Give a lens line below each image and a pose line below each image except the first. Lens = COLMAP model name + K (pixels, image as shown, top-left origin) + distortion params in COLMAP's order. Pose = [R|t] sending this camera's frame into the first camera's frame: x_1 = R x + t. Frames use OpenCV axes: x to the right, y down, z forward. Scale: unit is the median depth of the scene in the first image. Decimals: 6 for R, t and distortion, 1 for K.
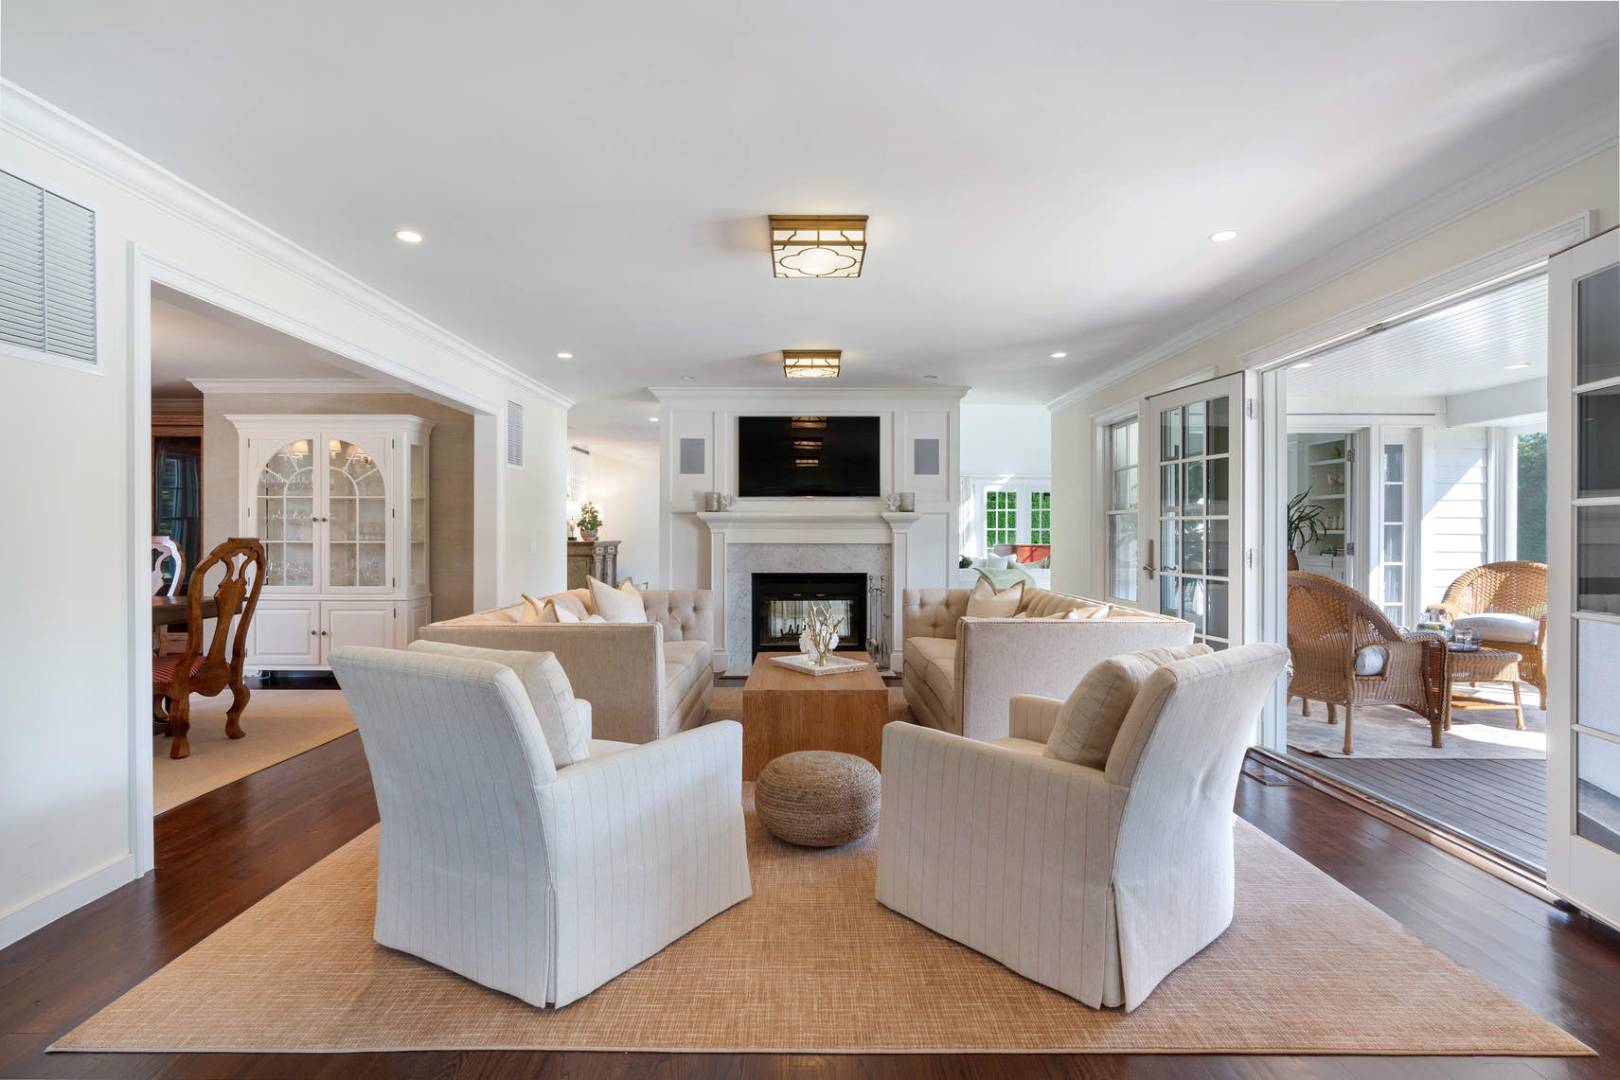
lens RADIAL K [[790.3, 0, 810.0], [0, 790.3, 540.0], [0, 0, 1]] dist [-0.019485, -0.000041]
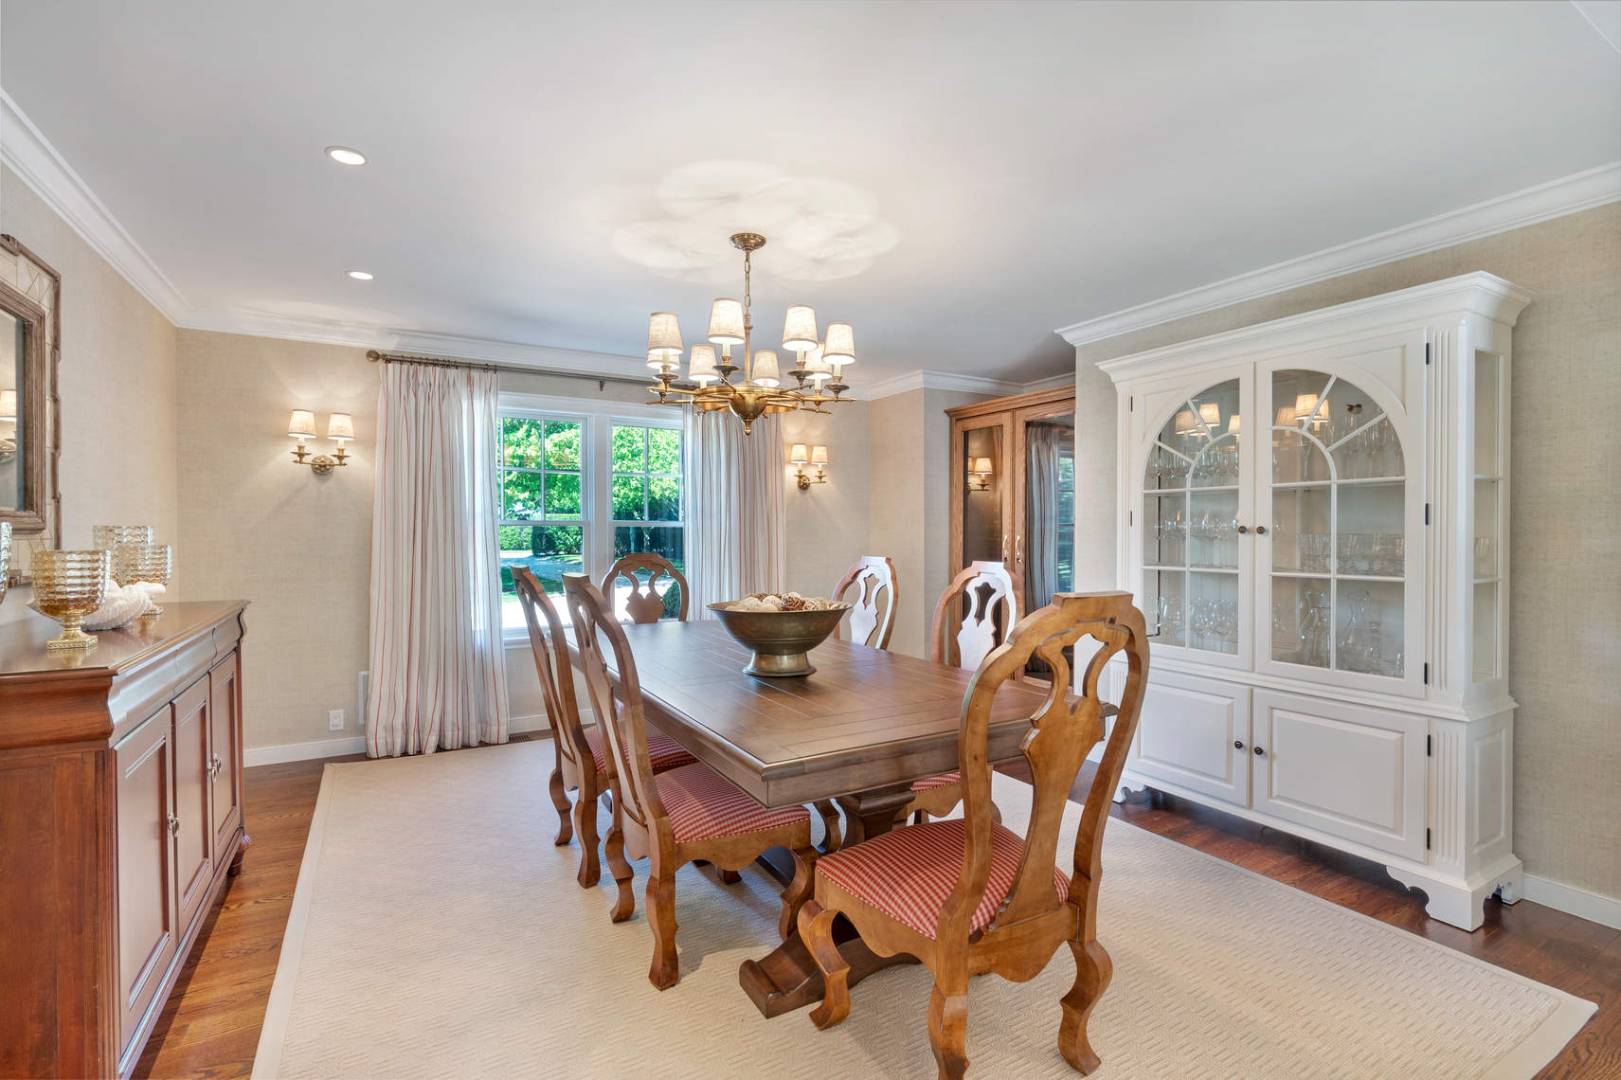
lens RADIAL K [[738.0, 0, 810.5], [0, 738.0, 540.0], [0, 0, 1]] dist [-0.000100, -0.000460]
pose [[0.494647, 0.006764, -0.869068, -0.344015], [-0.003318, 0.999977, 0.005895, -0.021082], [0.869088, -0.000032, 0.494658, 0.502404]]
